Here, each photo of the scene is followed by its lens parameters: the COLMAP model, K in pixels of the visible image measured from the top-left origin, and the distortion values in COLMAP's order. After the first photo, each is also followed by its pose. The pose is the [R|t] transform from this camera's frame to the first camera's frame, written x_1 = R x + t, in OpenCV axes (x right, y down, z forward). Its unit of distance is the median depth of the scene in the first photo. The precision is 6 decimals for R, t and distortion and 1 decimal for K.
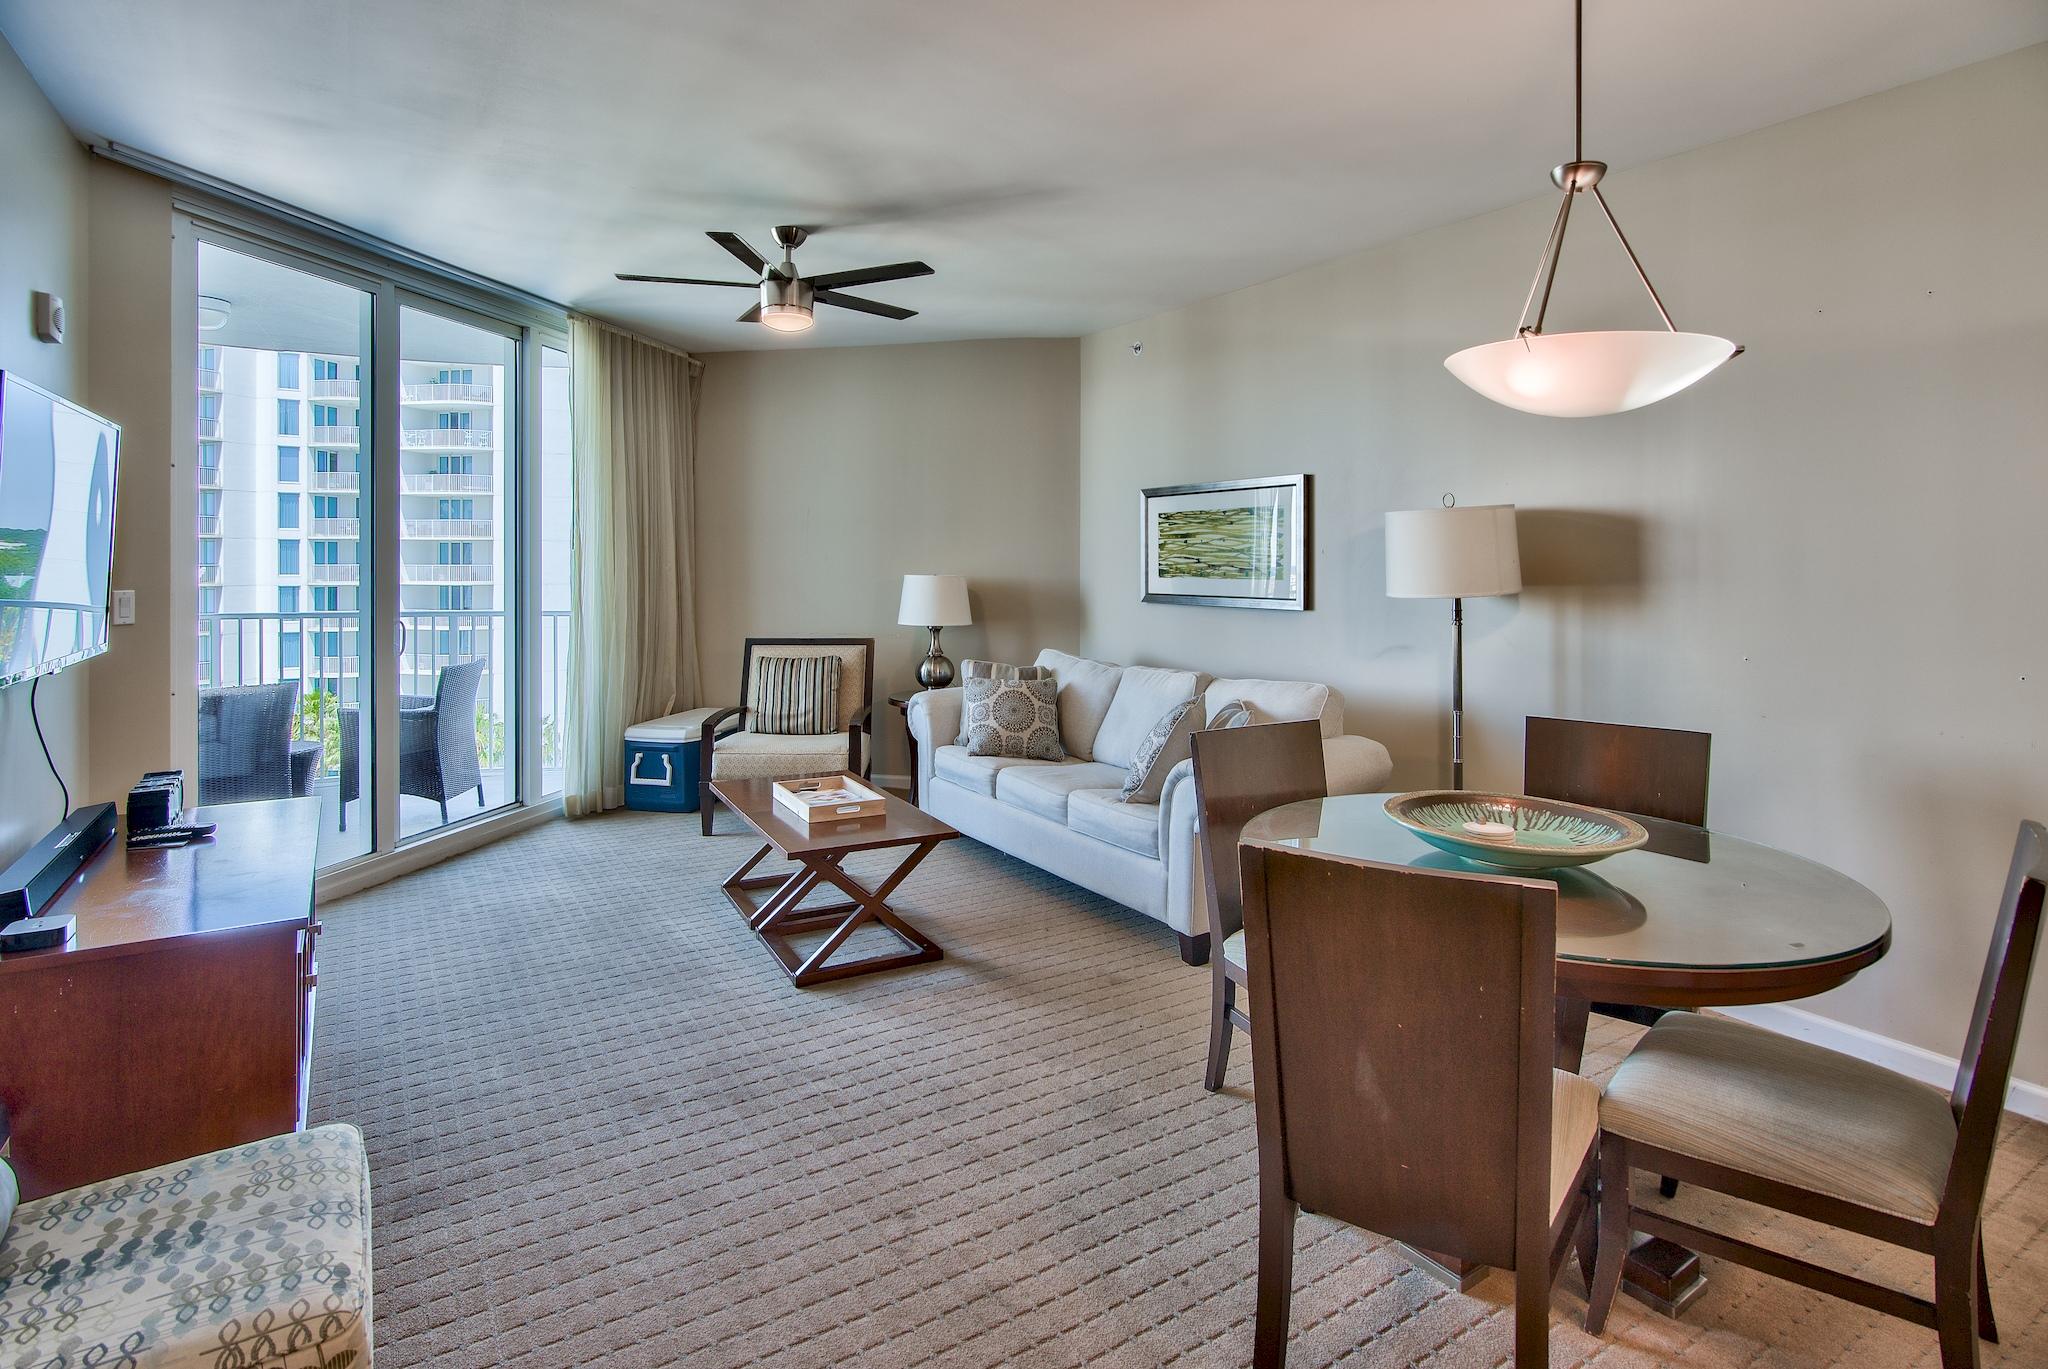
lens RADIAL K [[1002.6, 0, 970.9], [0, 1002.6, 555.8], [0, 0, 1]] dist [-0.000613, -0.000385]
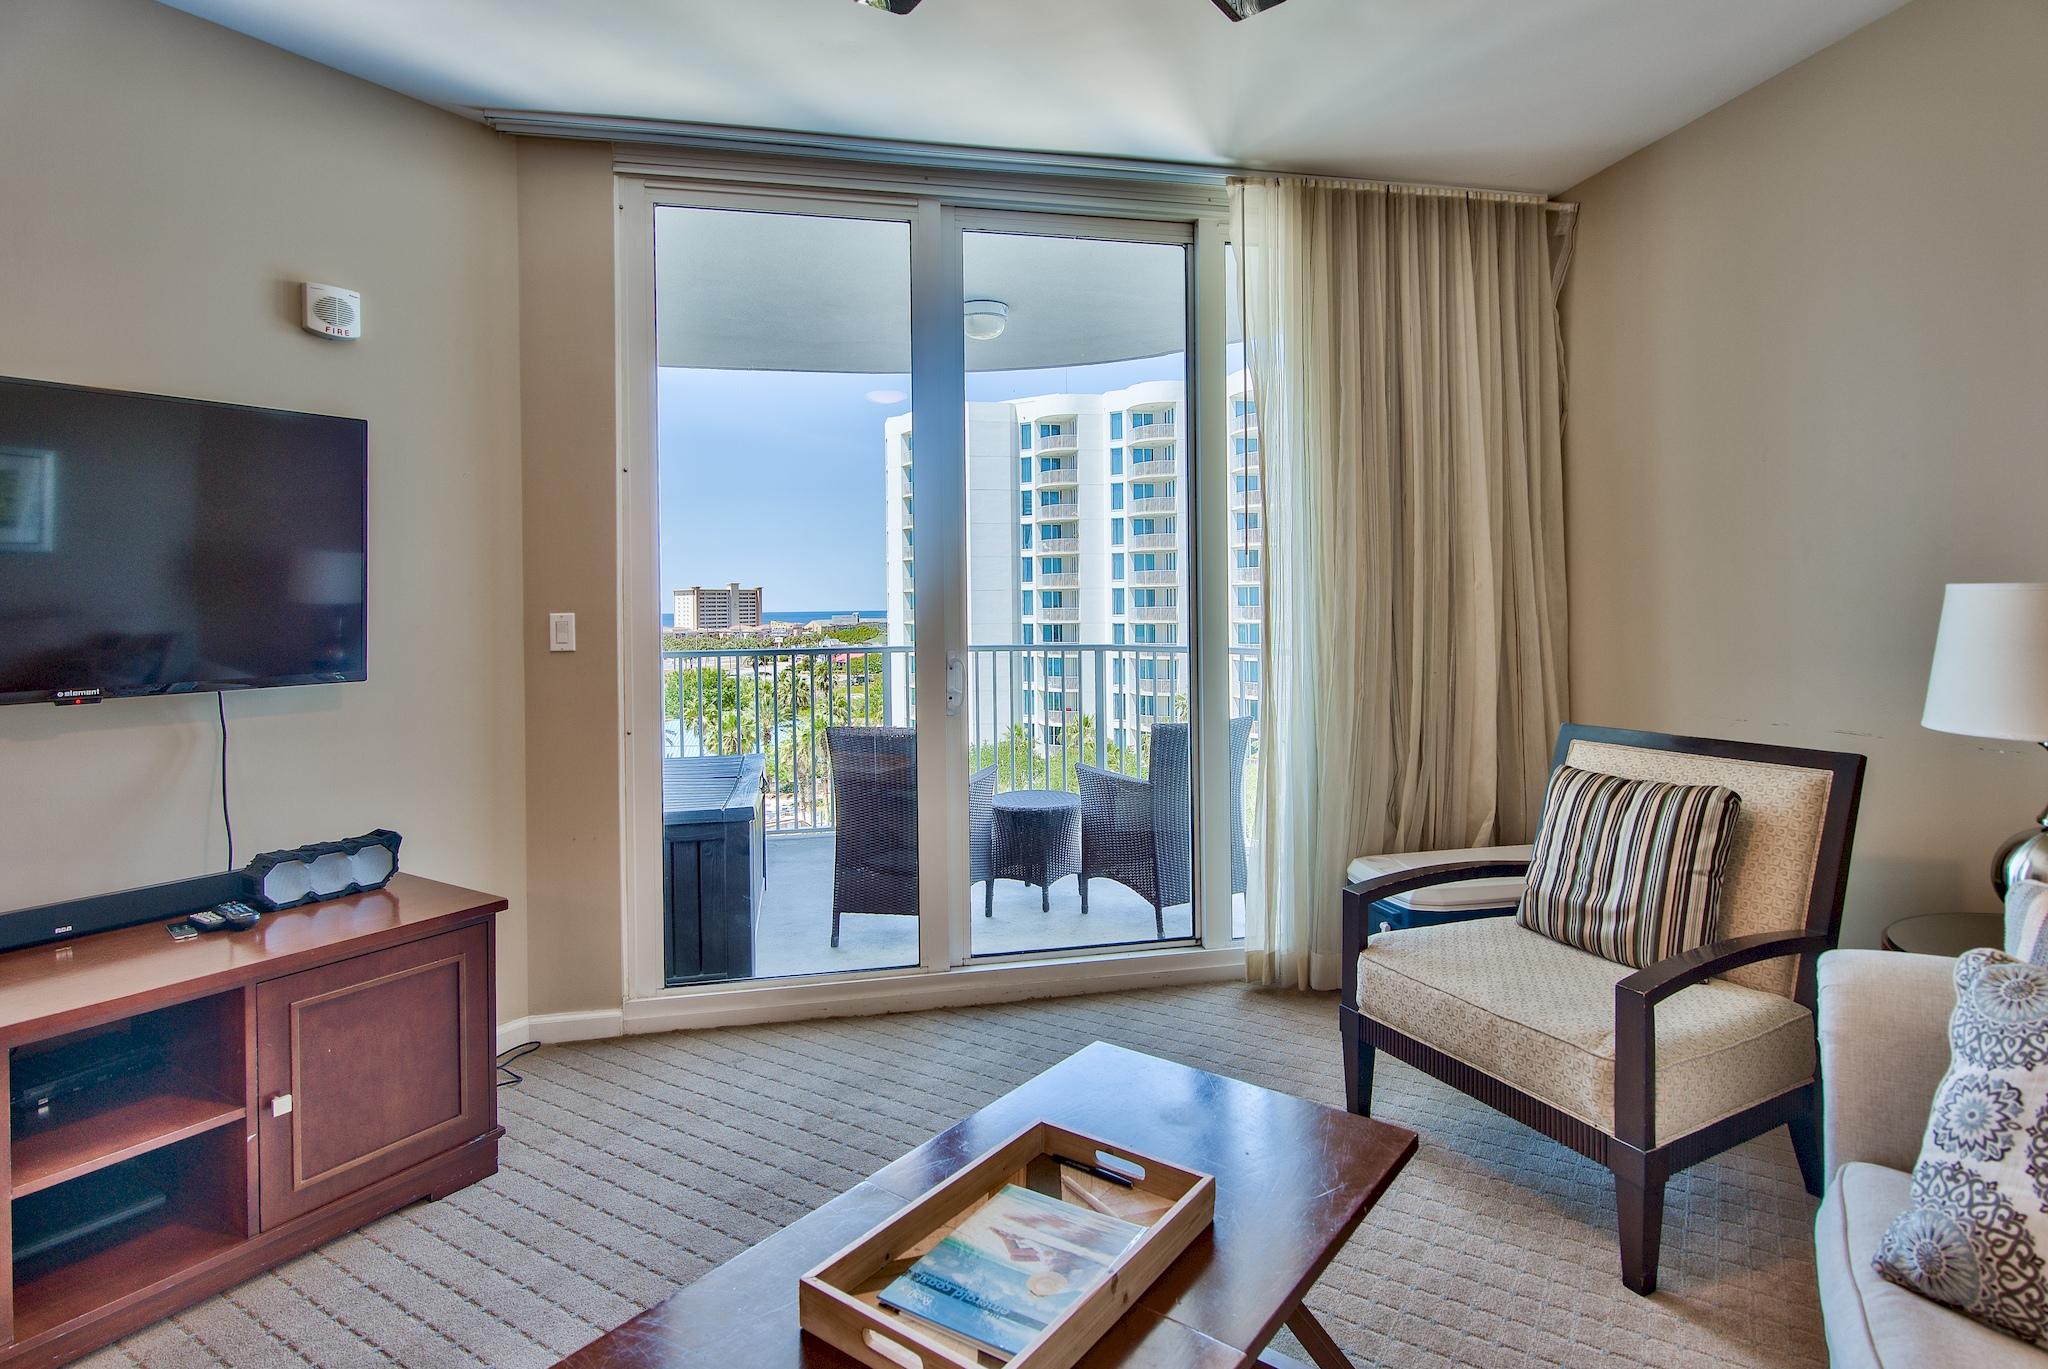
lens RADIAL K [[1052.5, 0, 1063.0], [0, 1052.5, 596.9], [0, 0, 1]] dist [0.007014, -0.001796]
pose [[0.469850, -0.011620, -0.882670, 0.123852], [0.018804, 0.999818, -0.003152, 0.019820], [0.882546, -0.015117, 0.469983, 0.594680]]
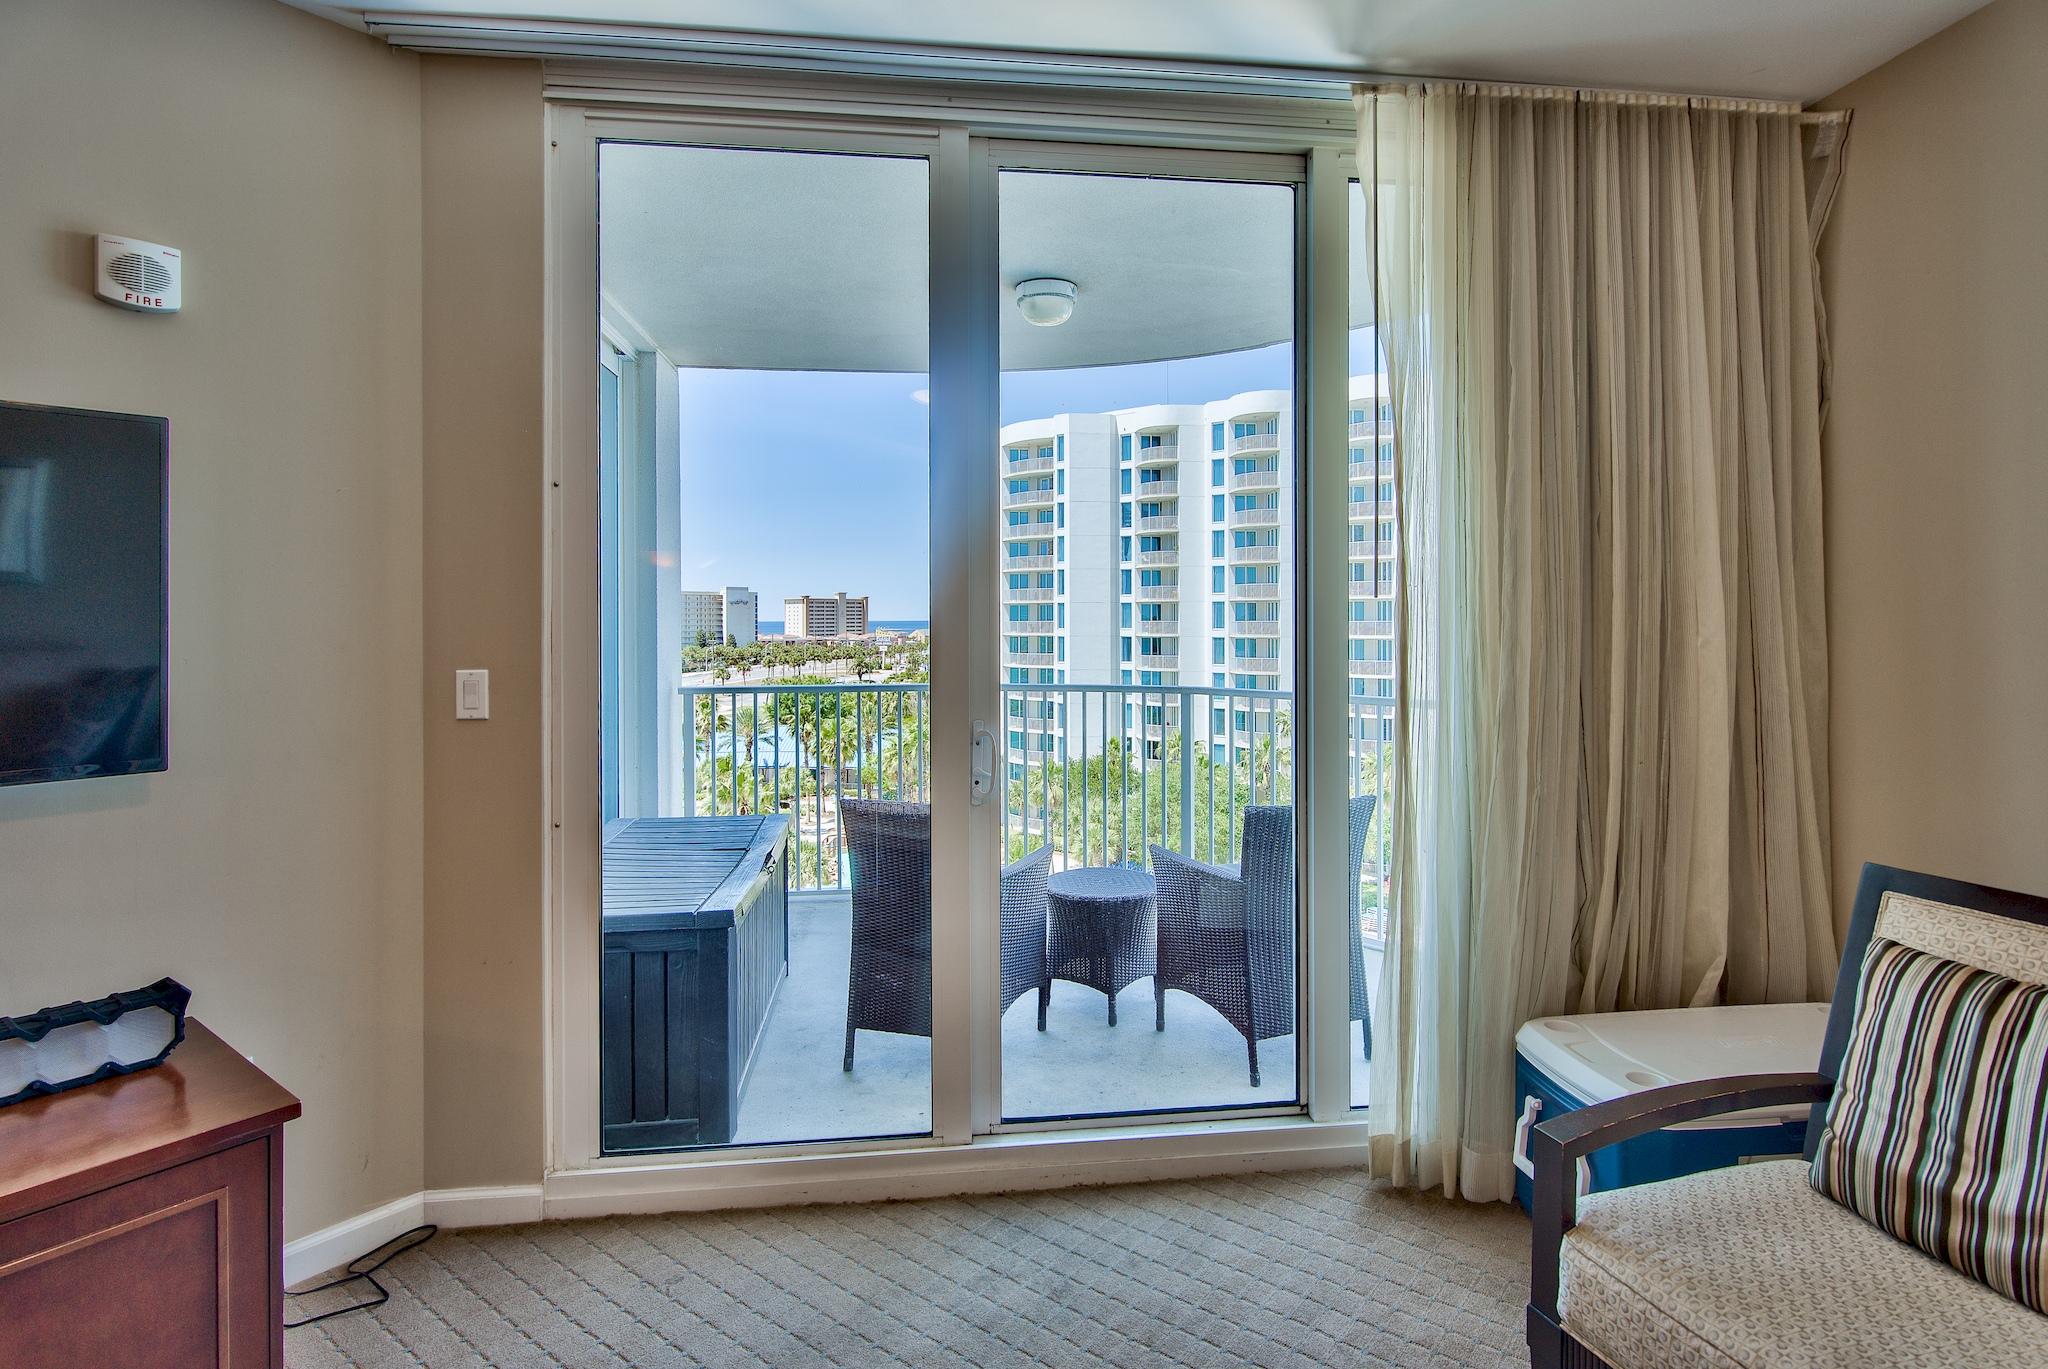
lens RADIAL K [[1057.0, 0, 1059.8], [0, 1057.0, 611.1], [0, 0, 1]] dist [-0.000565, -0.000264]
pose [[0.382574, -0.006123, -0.923905, -0.009236], [0.009638, 0.999950, -0.002636, -0.000245], [0.923875, -0.007896, 0.382614, 0.685108]]
